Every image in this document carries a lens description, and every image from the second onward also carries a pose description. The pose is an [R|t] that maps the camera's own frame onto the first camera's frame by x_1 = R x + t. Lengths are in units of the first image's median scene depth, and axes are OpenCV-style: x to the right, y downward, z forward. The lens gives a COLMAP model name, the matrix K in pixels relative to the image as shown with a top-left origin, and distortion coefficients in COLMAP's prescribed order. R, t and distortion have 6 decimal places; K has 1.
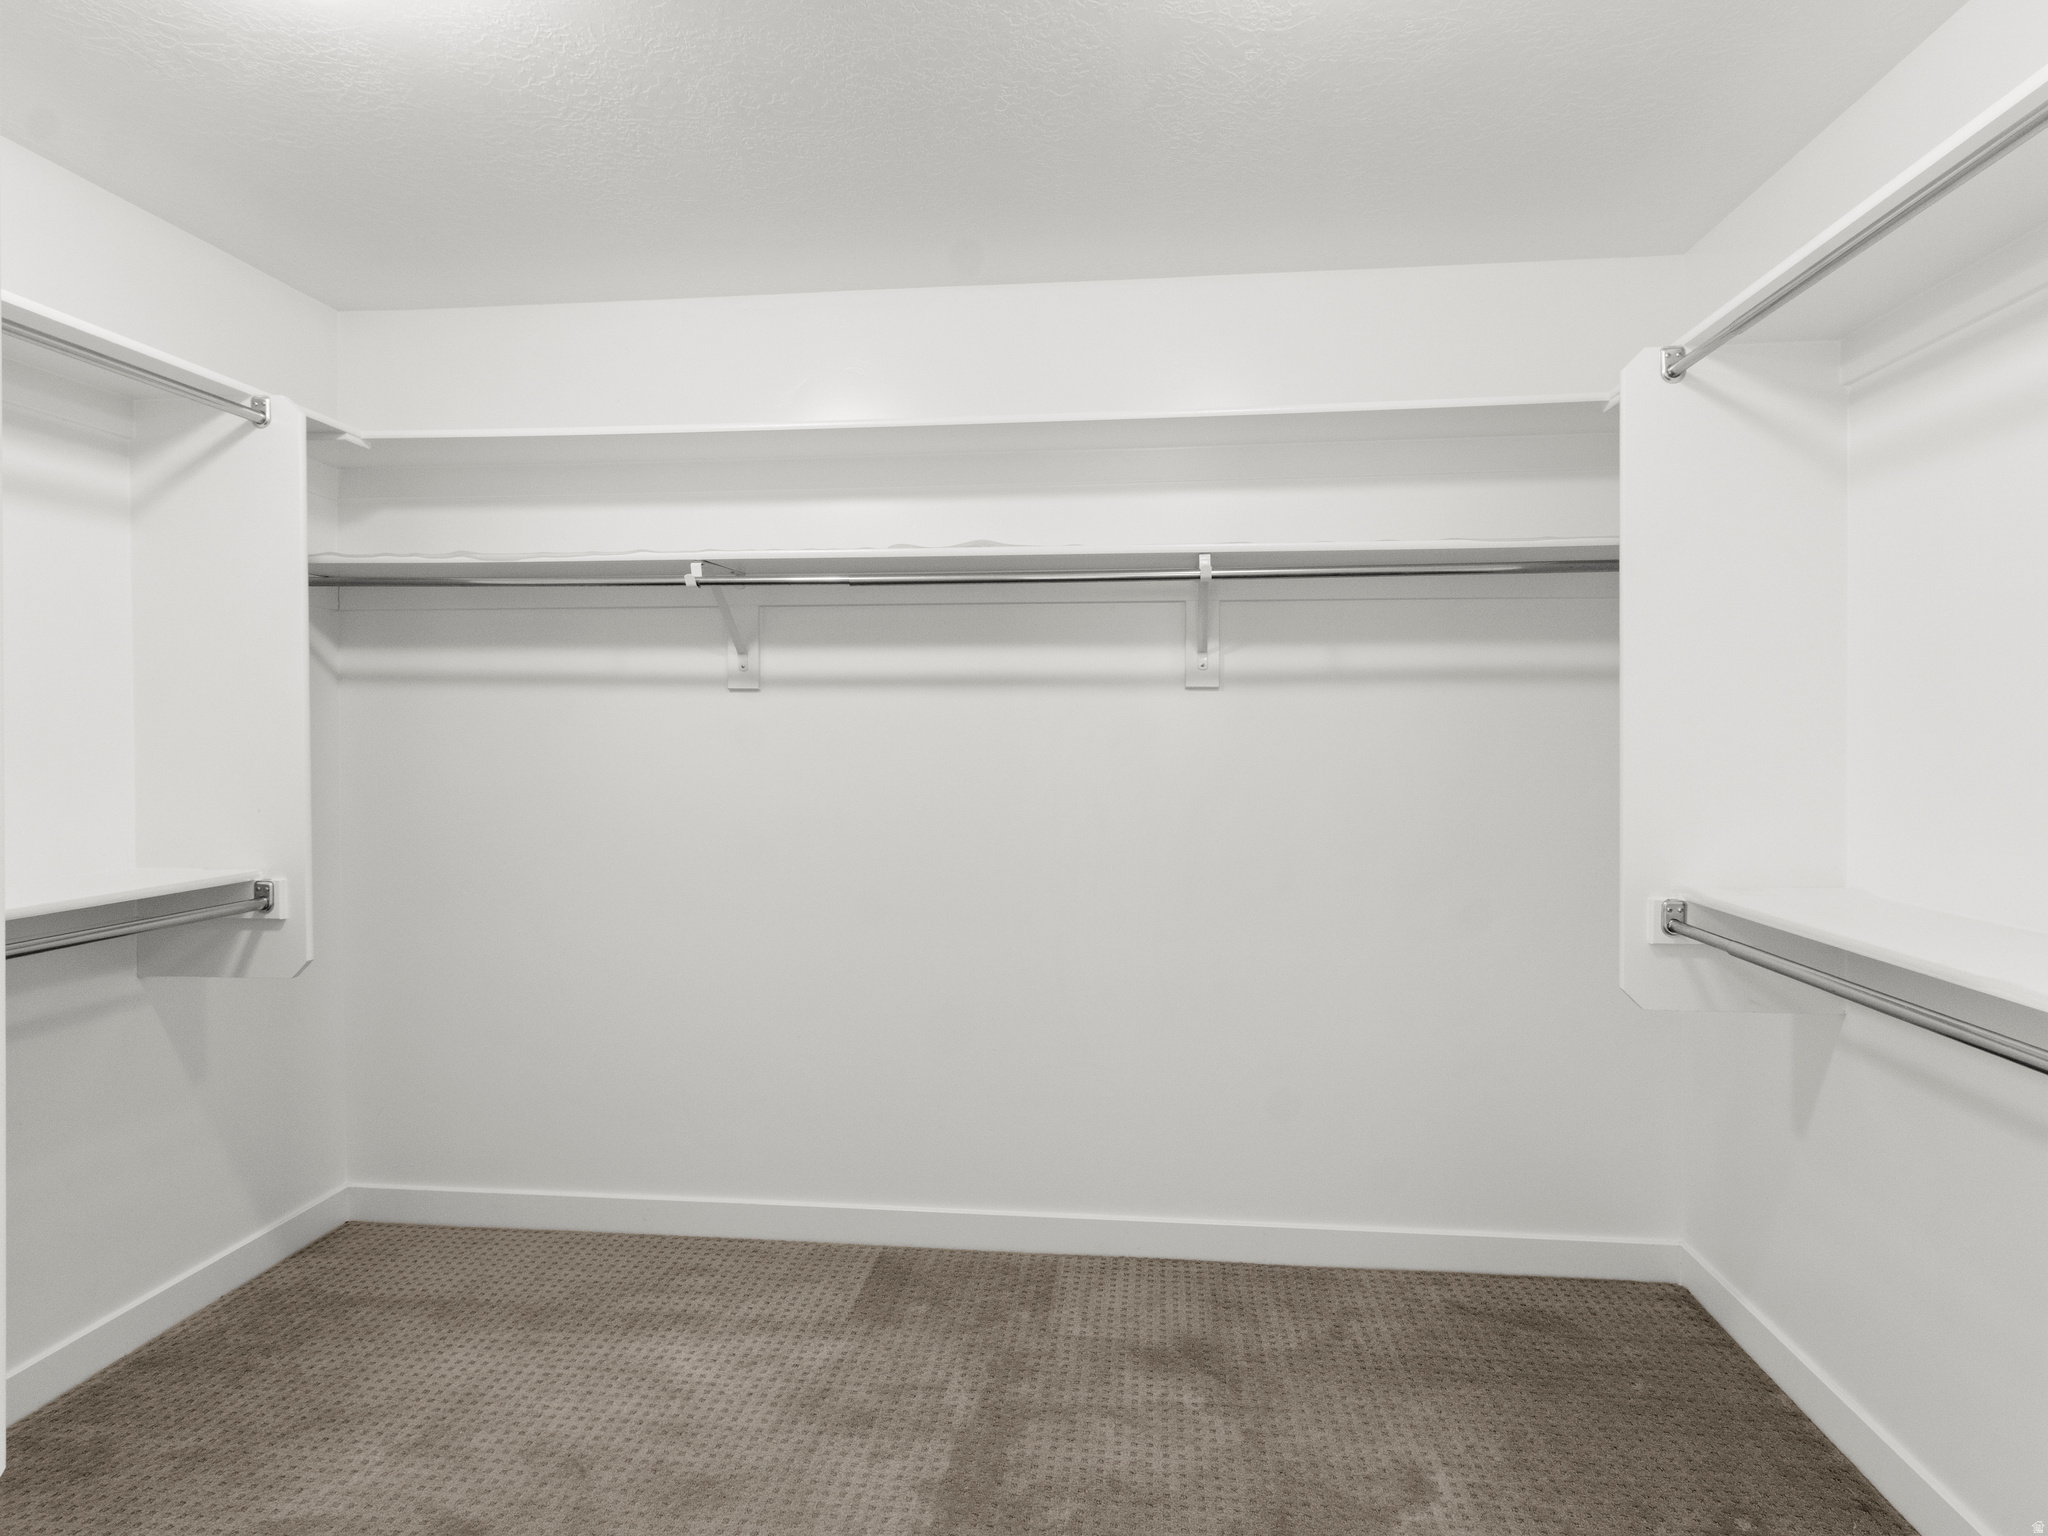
lens RADIAL K [[1089.0, 0, 1034.4], [0, 1089.0, 763.4], [0, 0, 1]] dist [-0.003220, 0.001798]
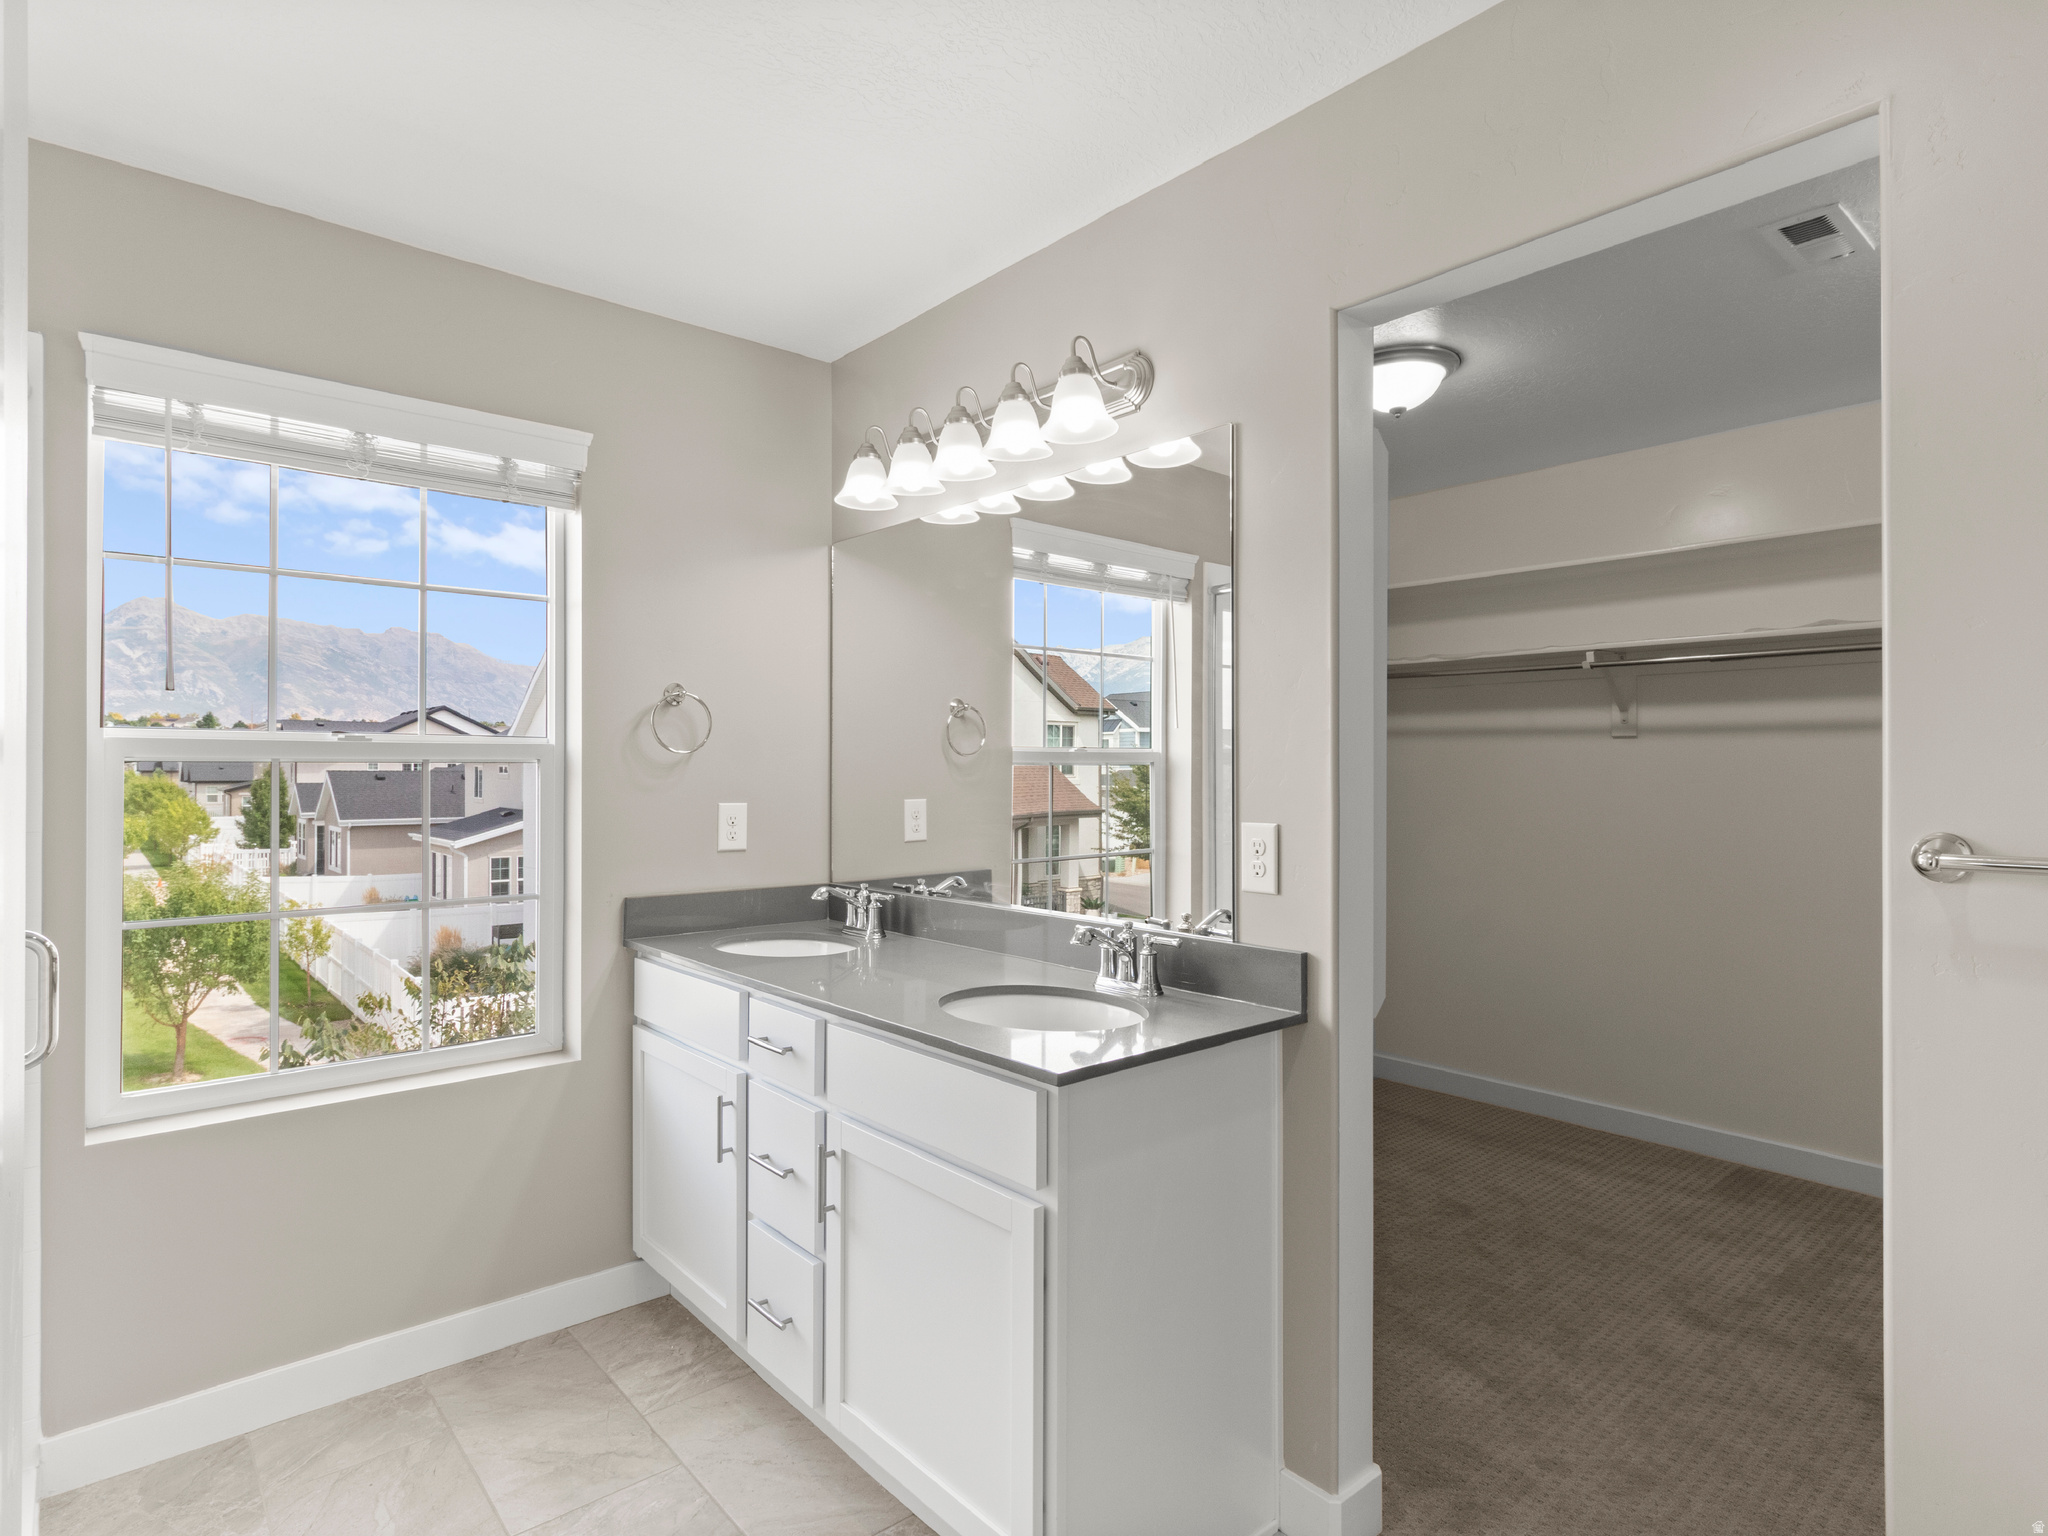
lens RADIAL K [[1089.0, 0, 1042.6], [0, 1089.0, 773.1], [0, 0, 1]] dist [-0.003220, 0.001798]
pose [[0.738278, -0.003873, -0.674485, 0.139422], [-0.013652, 0.999693, -0.020684, 0.019575], [0.674358, 0.024478, 0.737999, -0.605481]]
